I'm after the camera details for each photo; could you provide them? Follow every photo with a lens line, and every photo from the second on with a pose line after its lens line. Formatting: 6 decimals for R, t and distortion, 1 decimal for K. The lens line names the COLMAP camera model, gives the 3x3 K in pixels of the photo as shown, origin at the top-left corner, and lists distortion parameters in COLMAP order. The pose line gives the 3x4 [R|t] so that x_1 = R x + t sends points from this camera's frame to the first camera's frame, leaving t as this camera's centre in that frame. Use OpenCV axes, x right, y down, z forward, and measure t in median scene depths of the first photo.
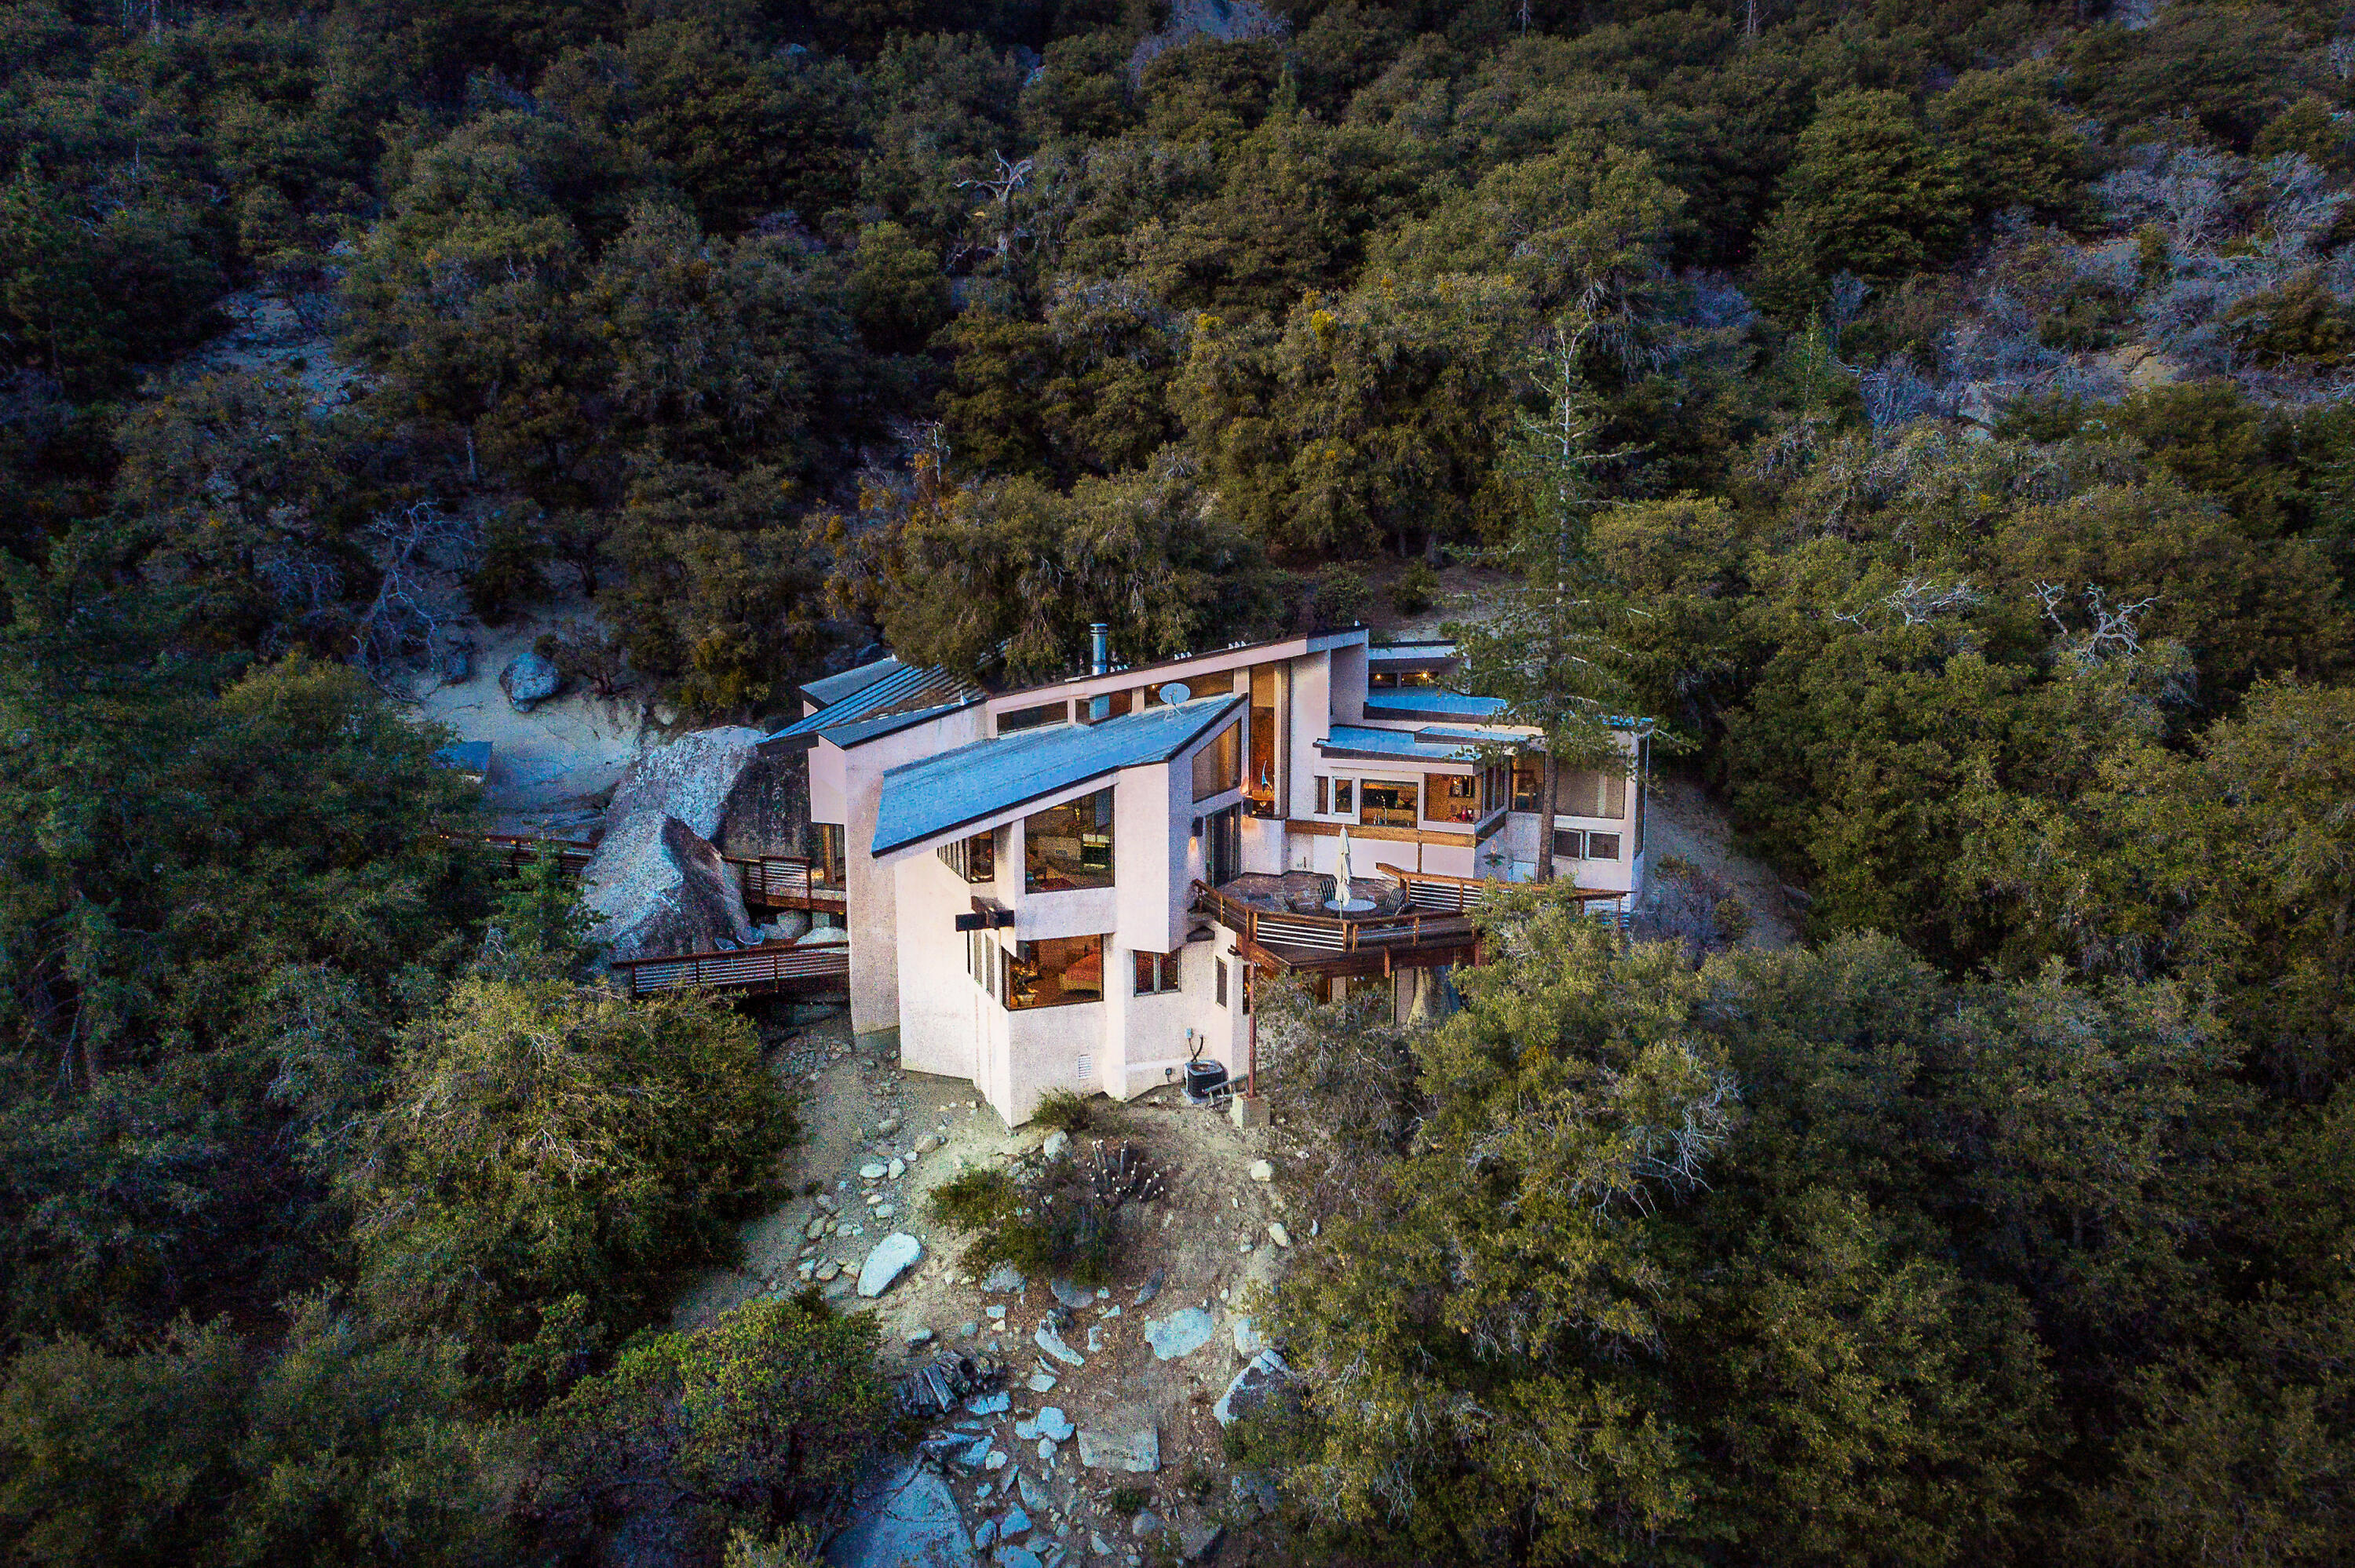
lens RADIAL K [[1603.7, 0, 1181.8], [0, 1603.7, 758.4], [0, 0, 1]] dist [0.026574, 0.005346]
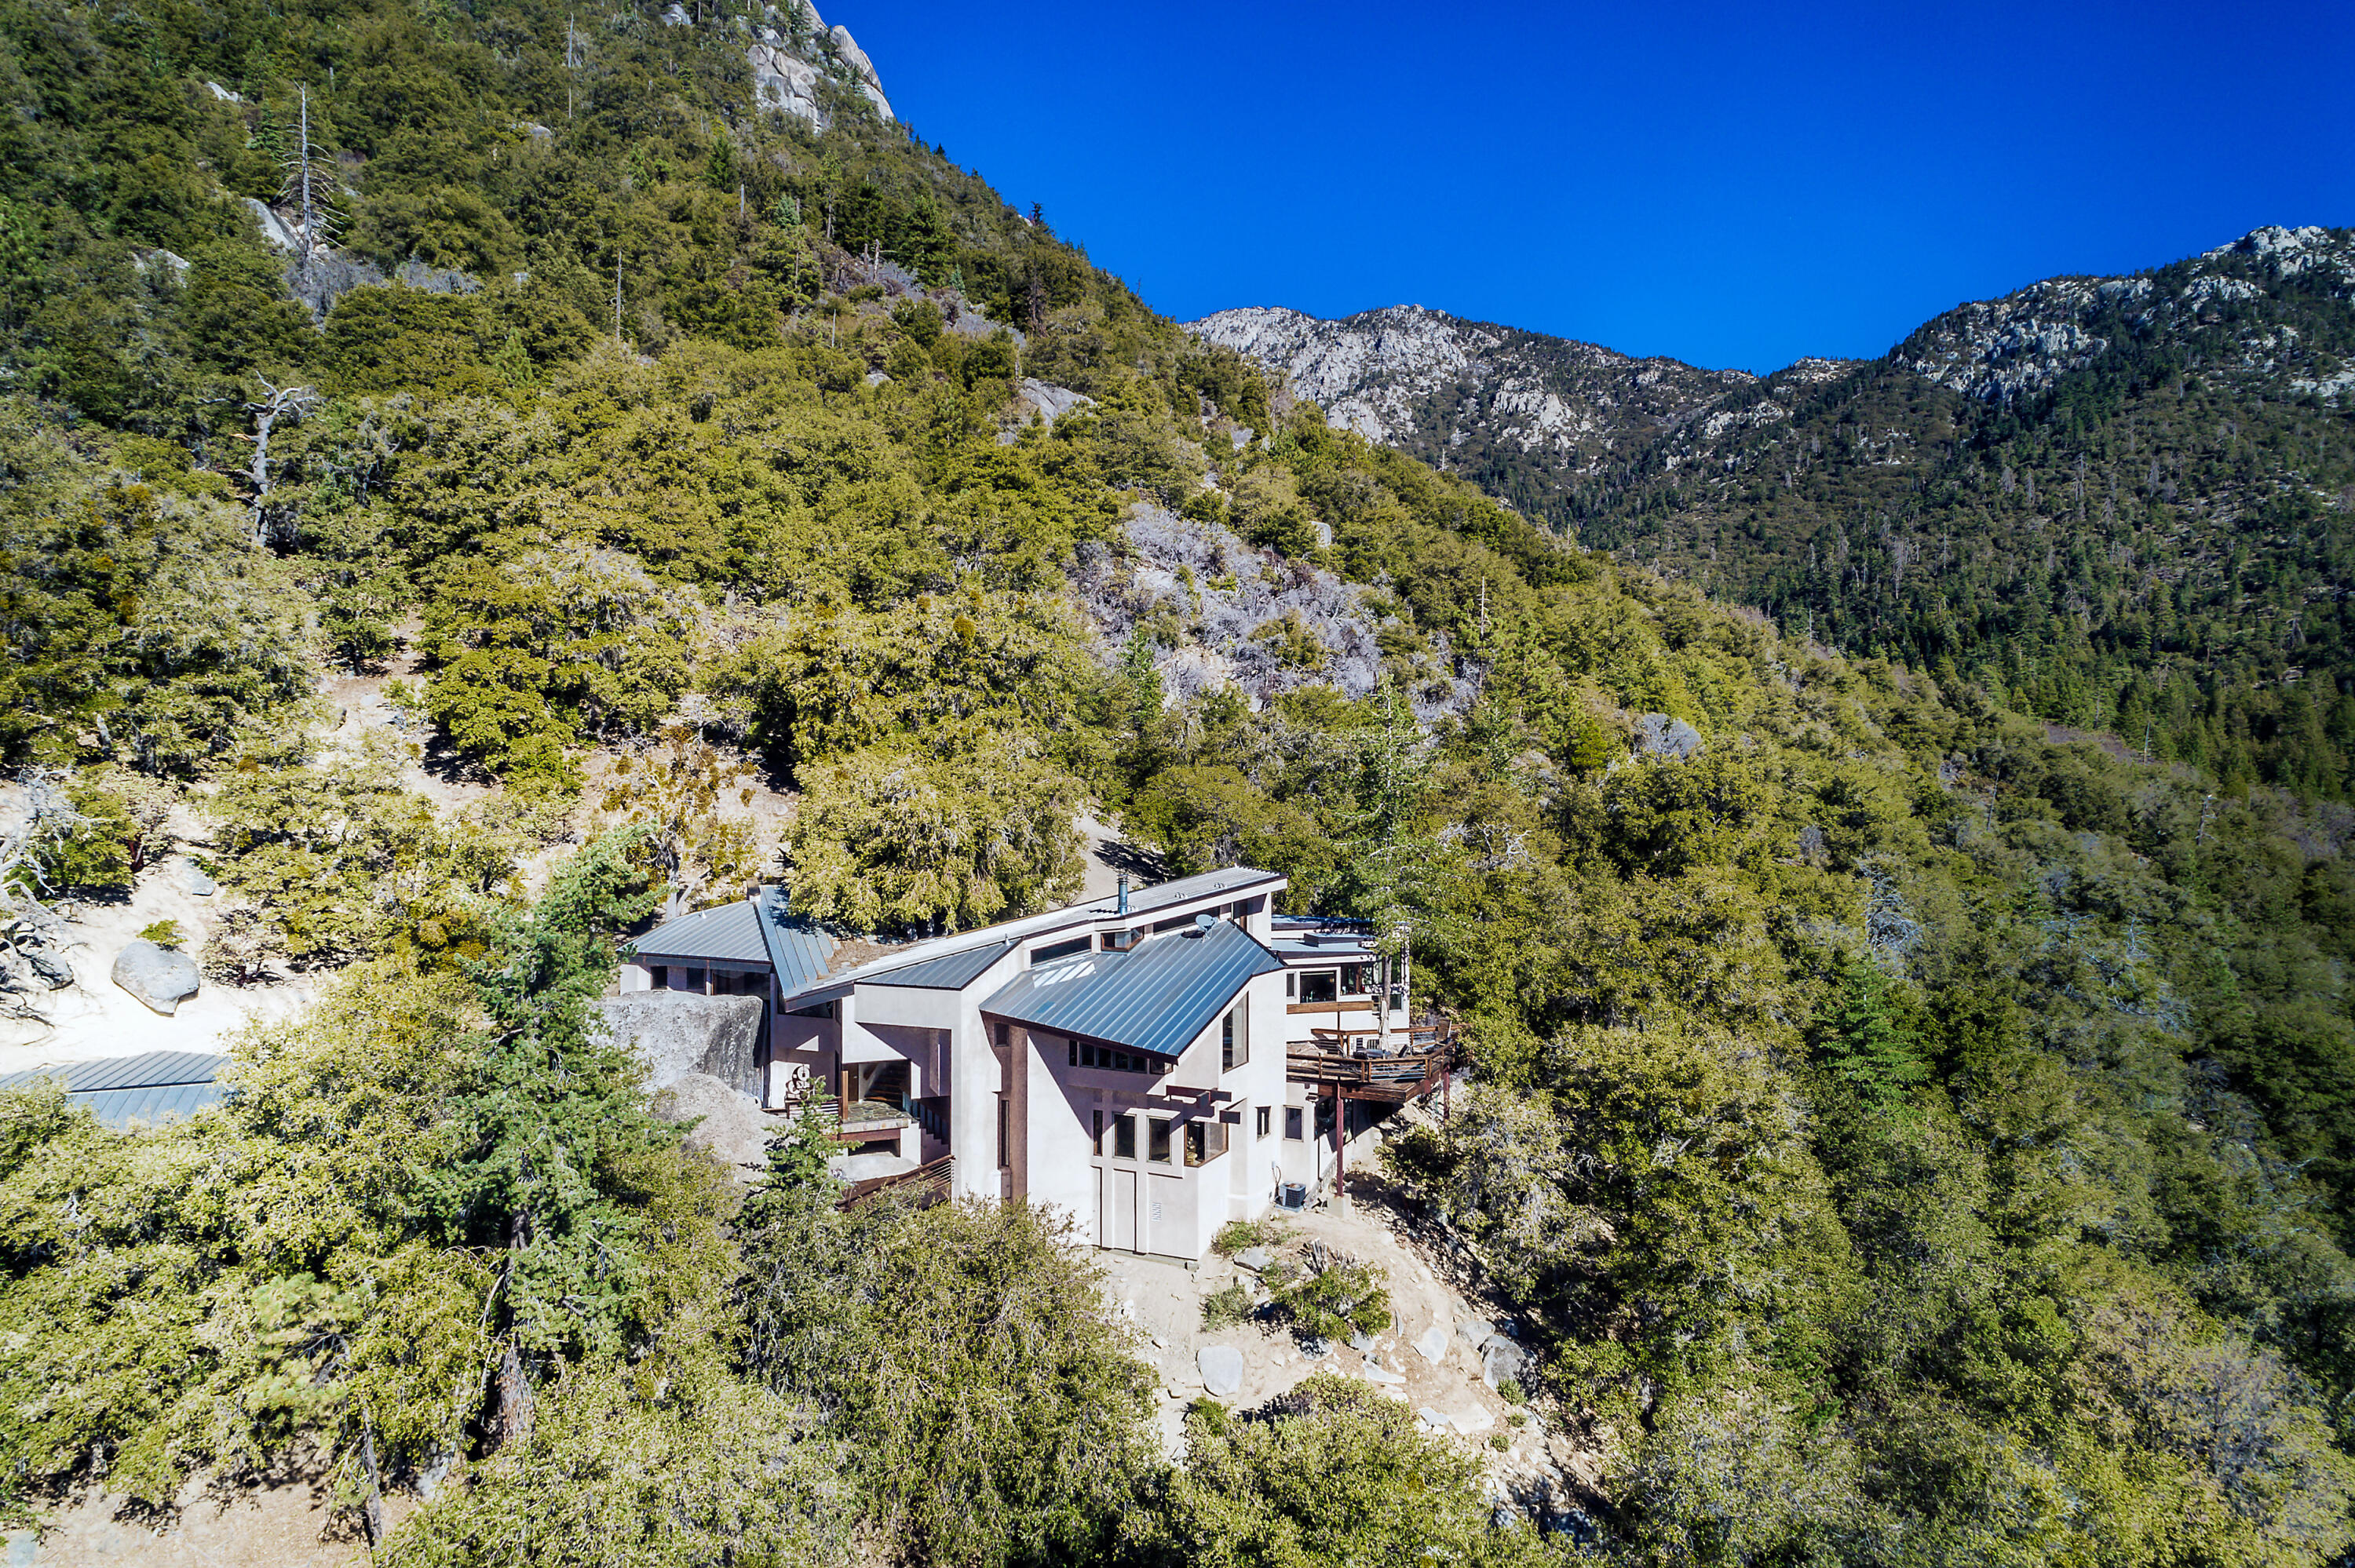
lens RADIAL K [[1580.2, 0, 1170.5], [0, 1580.2, 744.5], [0, 0, 1]] dist [0.024297, -0.003689]
pose [[0.727872, 0.006516, 0.685682, -0.980497], [0.090818, 0.990230, -0.105817, -0.051511], [-0.679672, 0.139293, 0.720169, 0.017239]]
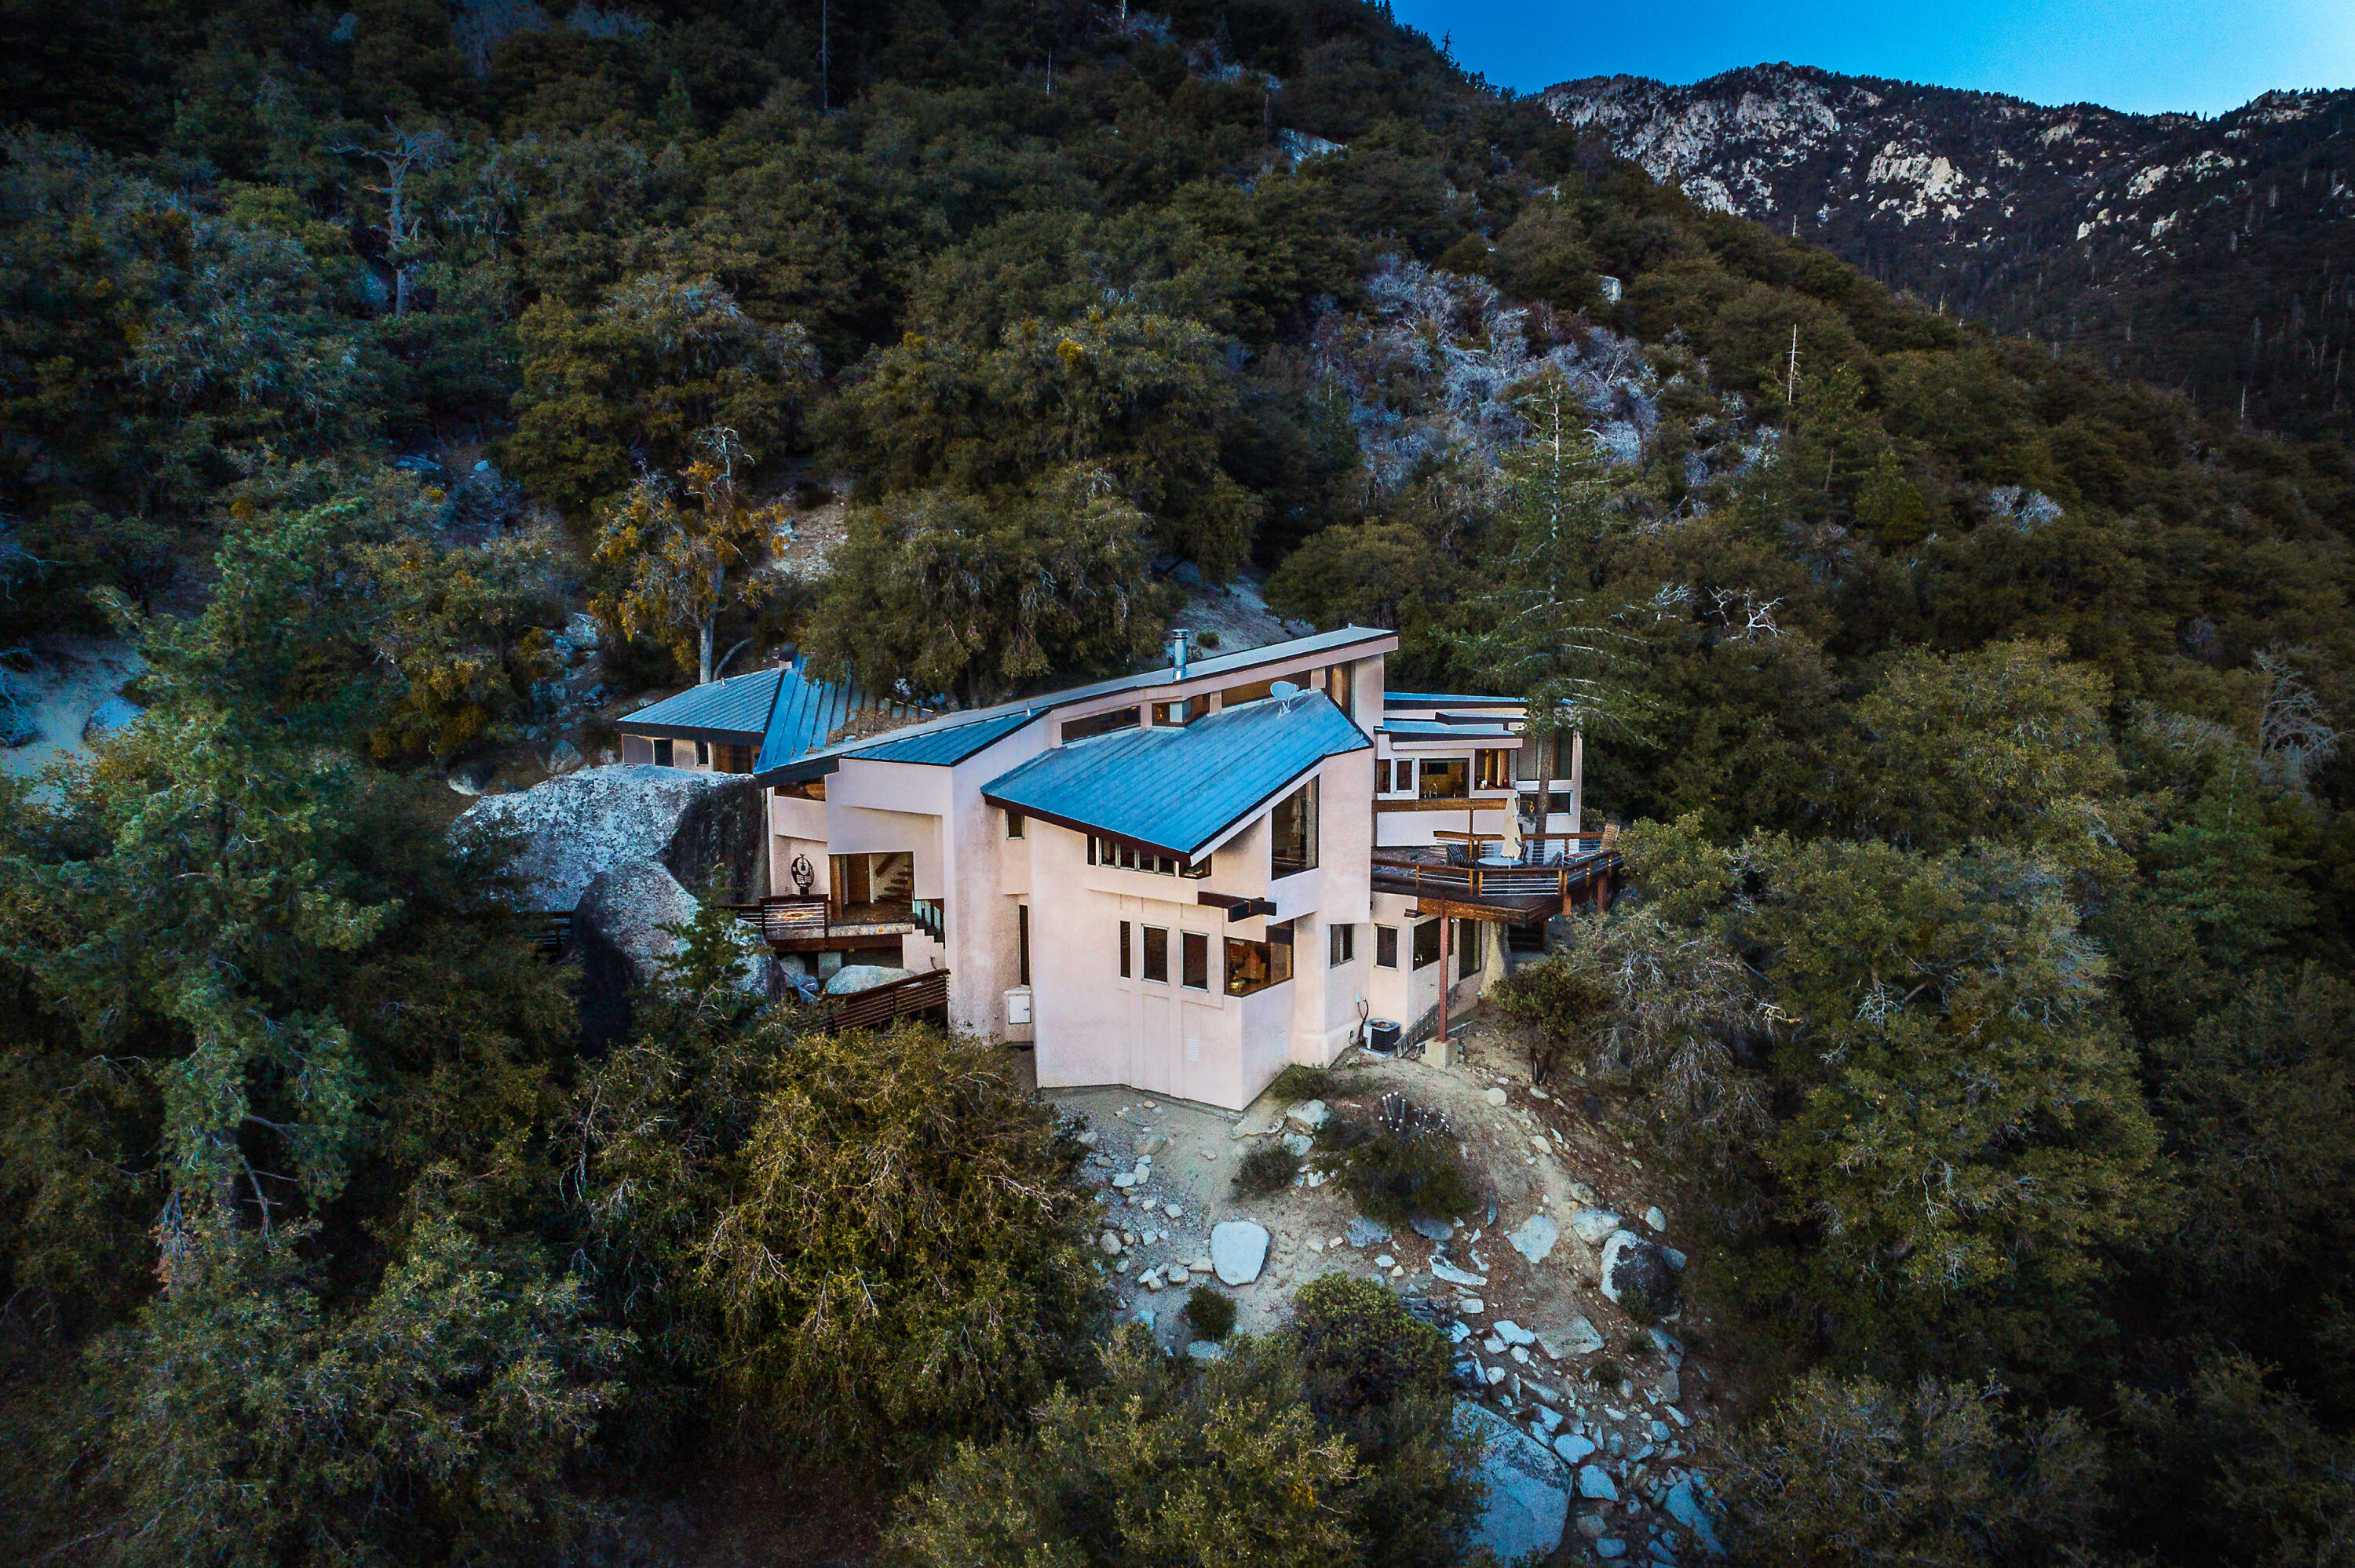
lens RADIAL K [[1603.7, 0, 1181.8], [0, 1603.7, 758.4], [0, 0, 1]] dist [0.026574, 0.005346]
pose [[0.843918, -0.063490, 0.532702, -0.650230], [0.075494, 0.997146, -0.000755, 0.000767], [-0.531134, 0.040853, 0.846302, 0.127429]]
